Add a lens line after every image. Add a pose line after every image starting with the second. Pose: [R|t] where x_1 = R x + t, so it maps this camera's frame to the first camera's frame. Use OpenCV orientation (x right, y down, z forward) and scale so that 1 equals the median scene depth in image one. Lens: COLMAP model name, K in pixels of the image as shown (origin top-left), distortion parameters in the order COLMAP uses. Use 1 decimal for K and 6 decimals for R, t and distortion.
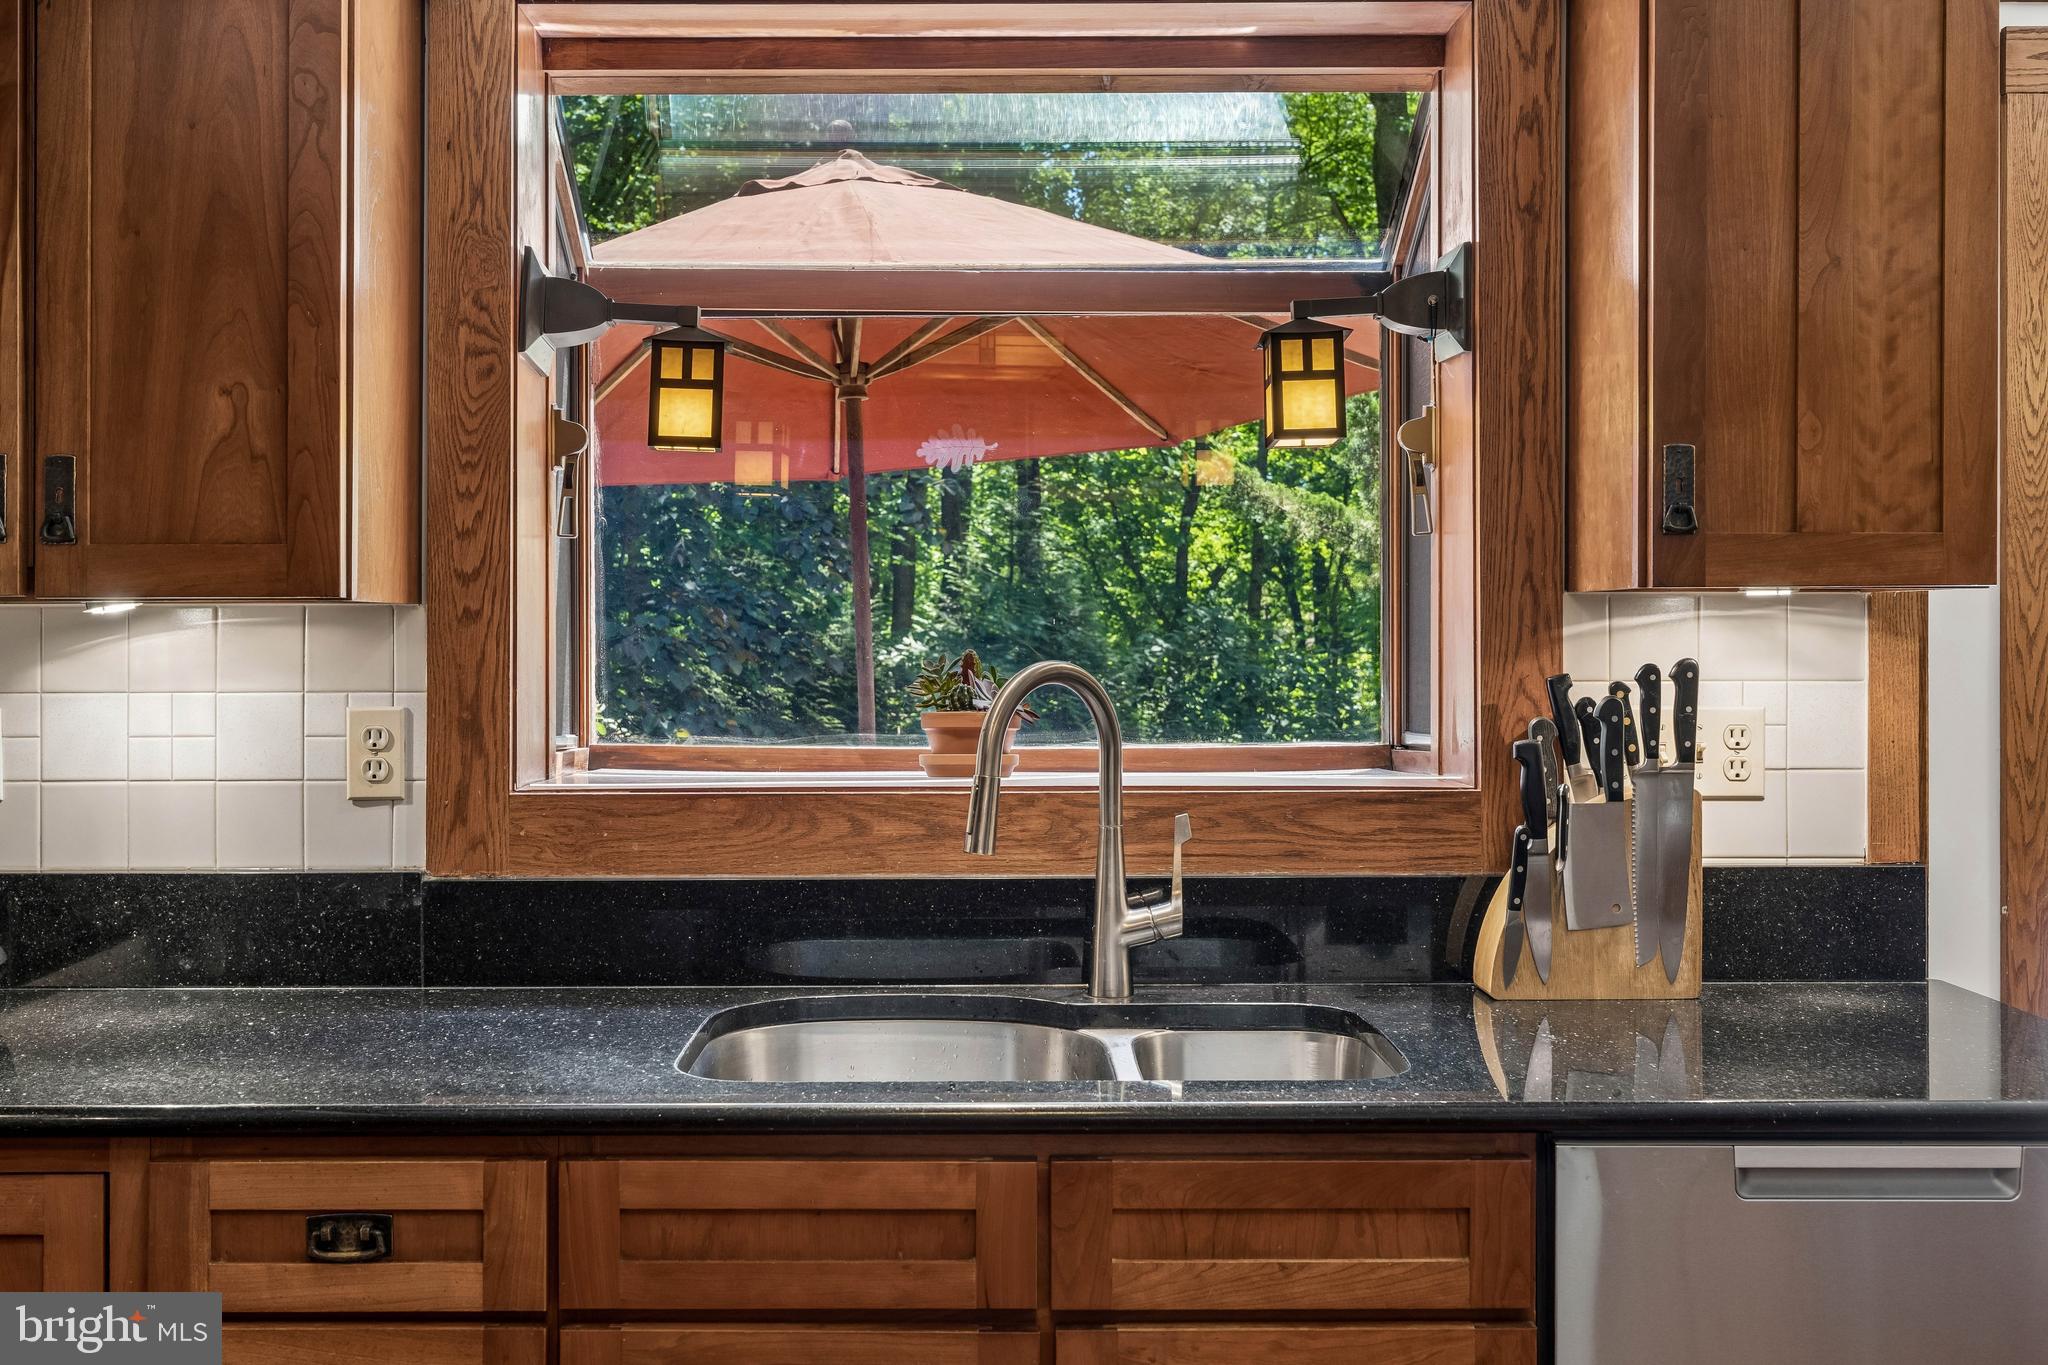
lens RADIAL K [[2051.6, 0, 1024.3], [0, 2051.6, 642.3], [0, 0, 1]] dist [0.010808, 0.000000]
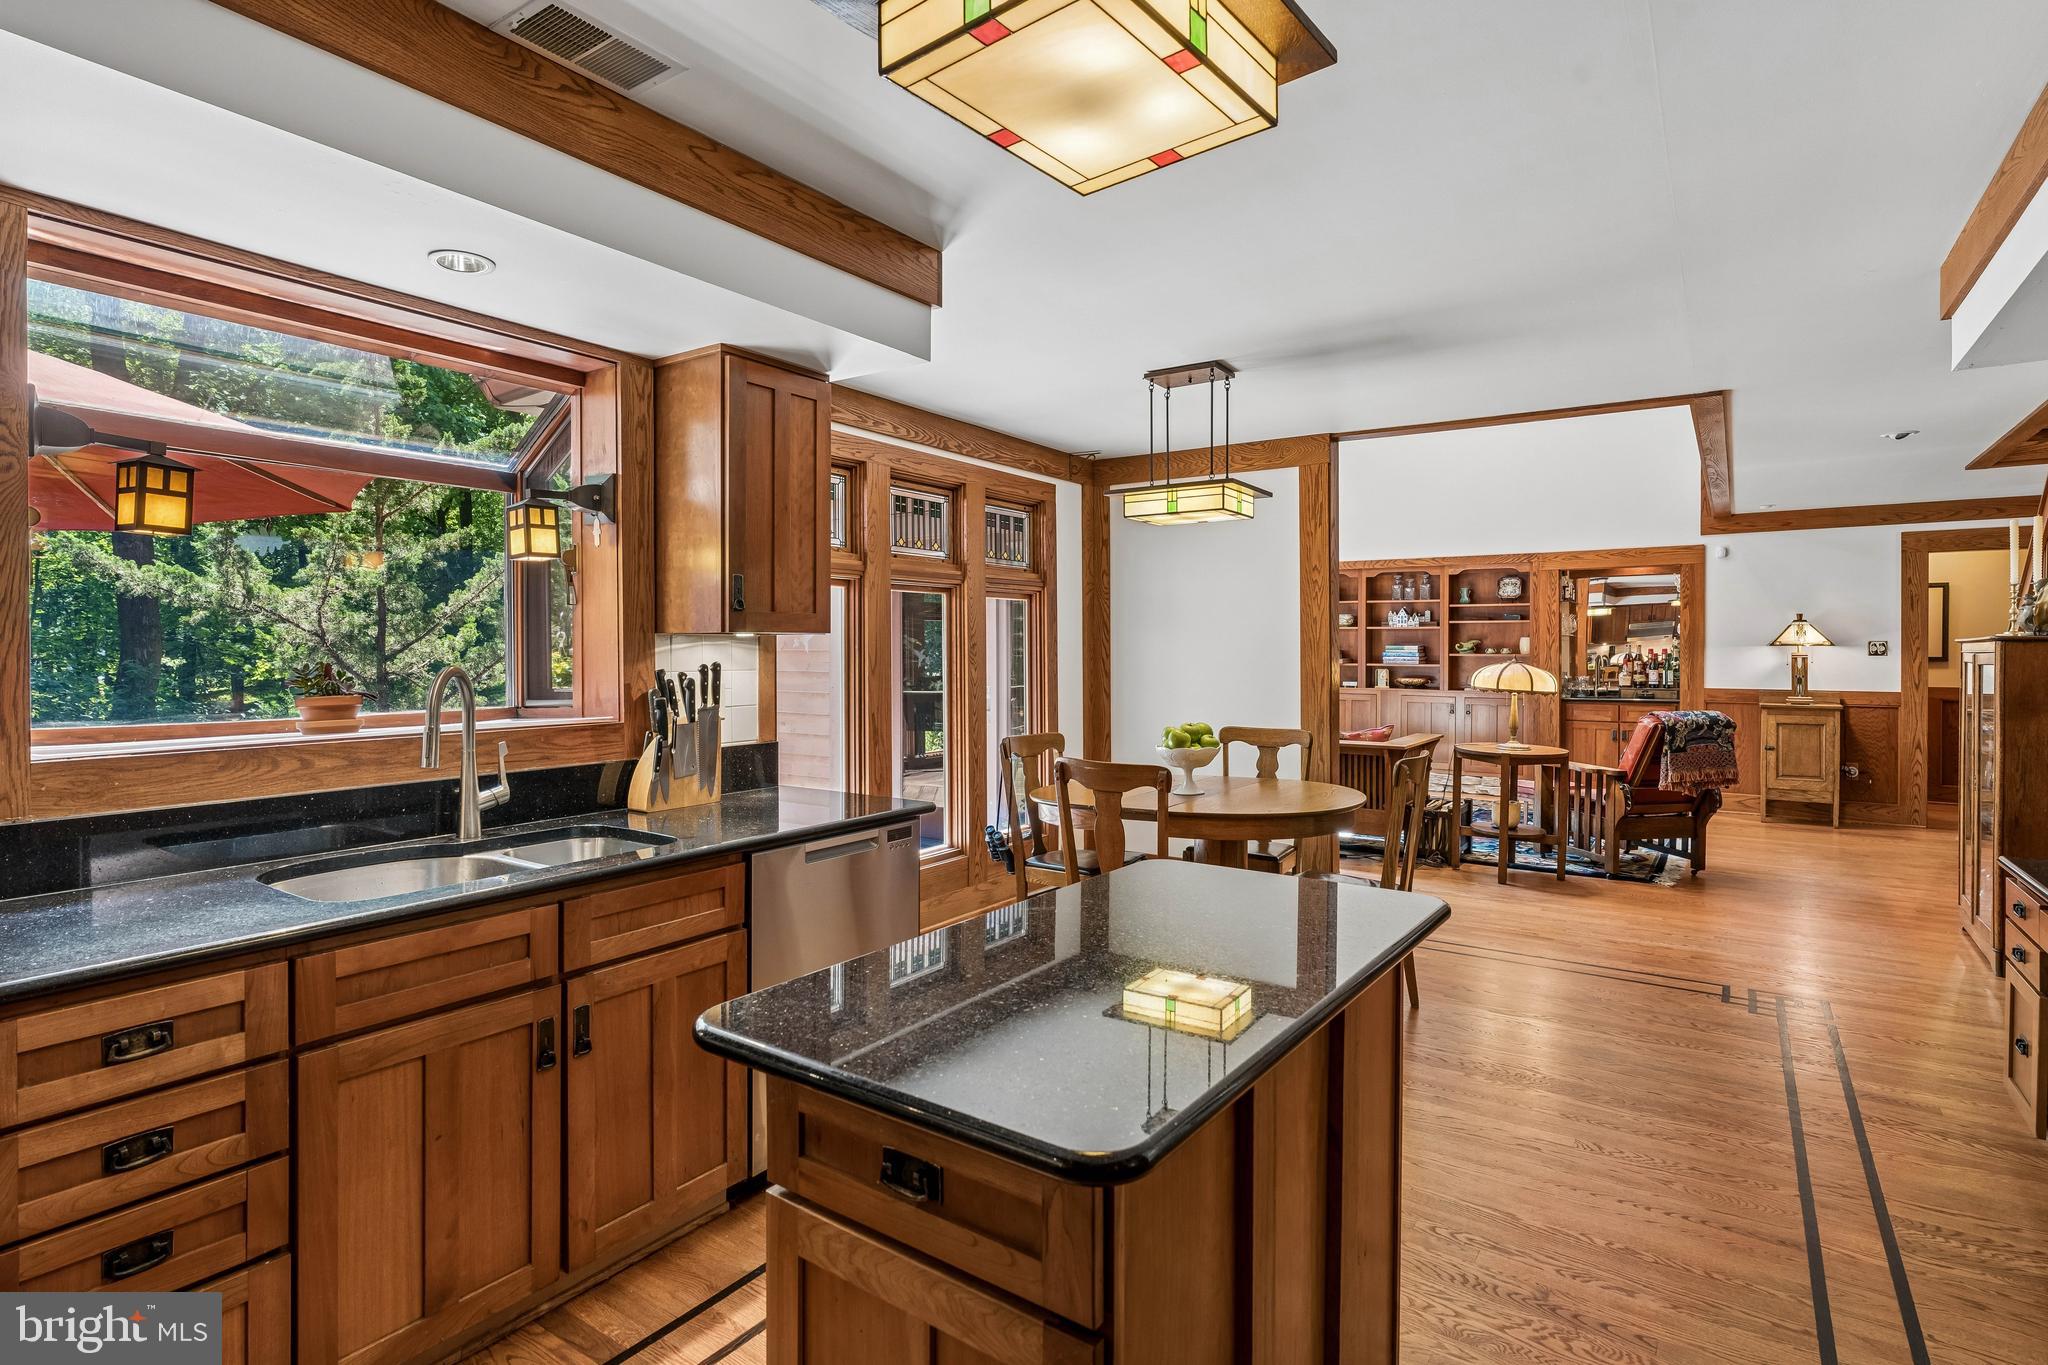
lens RADIAL K [[1041.9, 0, 1020.9], [0, 1041.9, 672.9], [0, 0, 1]] dist [-0.001092, 0.000565]
pose [[0.562308, -0.017080, 0.826752, -0.474834], [0.006109, 0.999845, 0.016501, 0.002889], [-0.826906, -0.004228, 0.562325, 0.012191]]
